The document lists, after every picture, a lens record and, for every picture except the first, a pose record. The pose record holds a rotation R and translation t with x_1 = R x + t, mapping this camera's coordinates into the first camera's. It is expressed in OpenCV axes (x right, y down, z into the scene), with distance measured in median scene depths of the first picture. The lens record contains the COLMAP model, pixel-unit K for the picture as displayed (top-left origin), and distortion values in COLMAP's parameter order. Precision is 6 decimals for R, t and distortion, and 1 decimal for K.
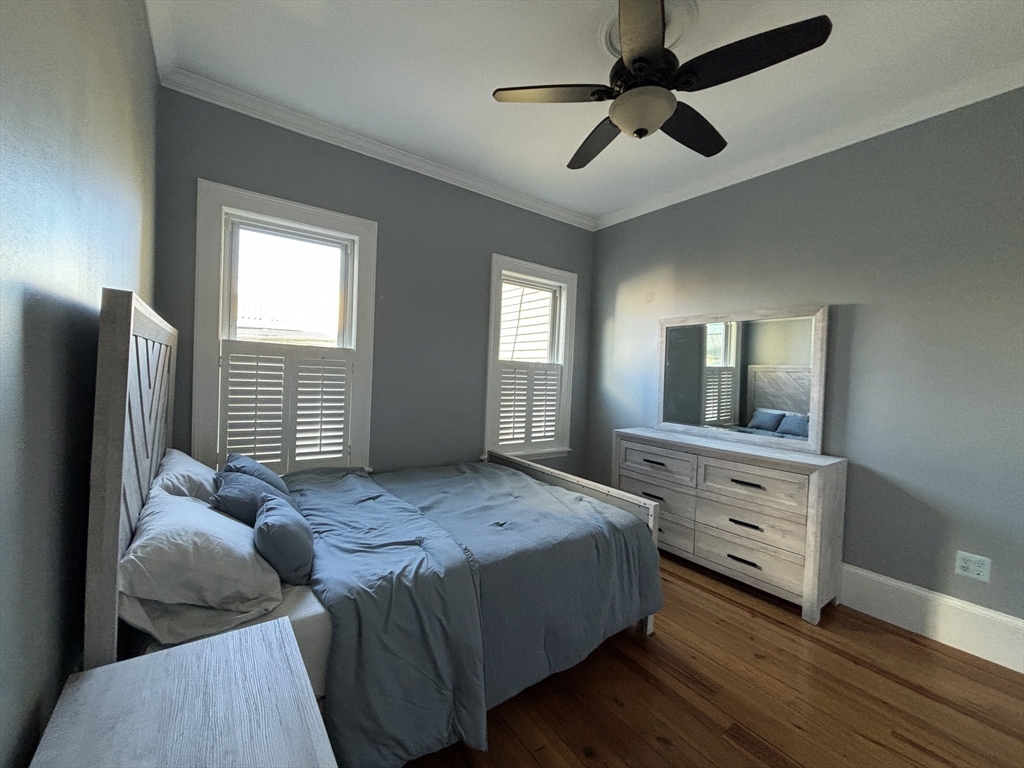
lens RADIAL K [[412.0, 0, 510.6], [0, 412.0, 383.0], [0, 0, 1]] dist [-0.002246, 0.000036]
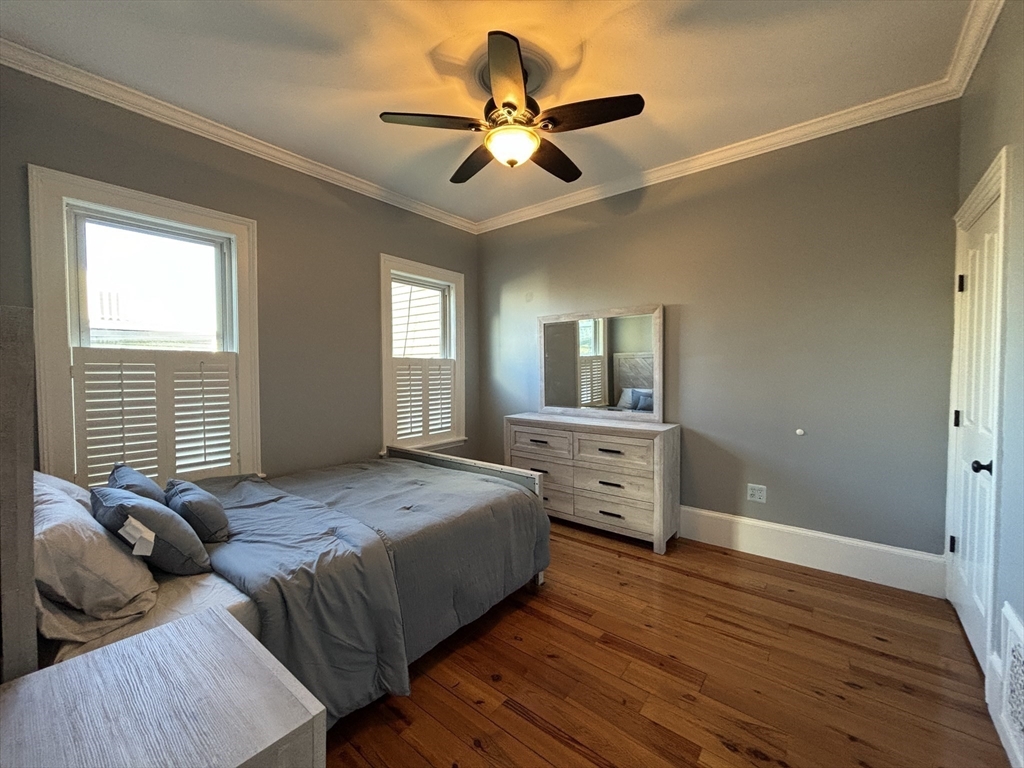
lens RADIAL K [[415.2, 0, 505.4], [0, 415.2, 382.0], [0, 0, 1]] dist [0.013037, 0.000056]
pose [[0.968036, -0.052953, 0.245157, -0.022074], [0.049850, 0.998579, 0.018848, -0.000617], [-0.245807, -0.006025, 0.969300, -0.115606]]
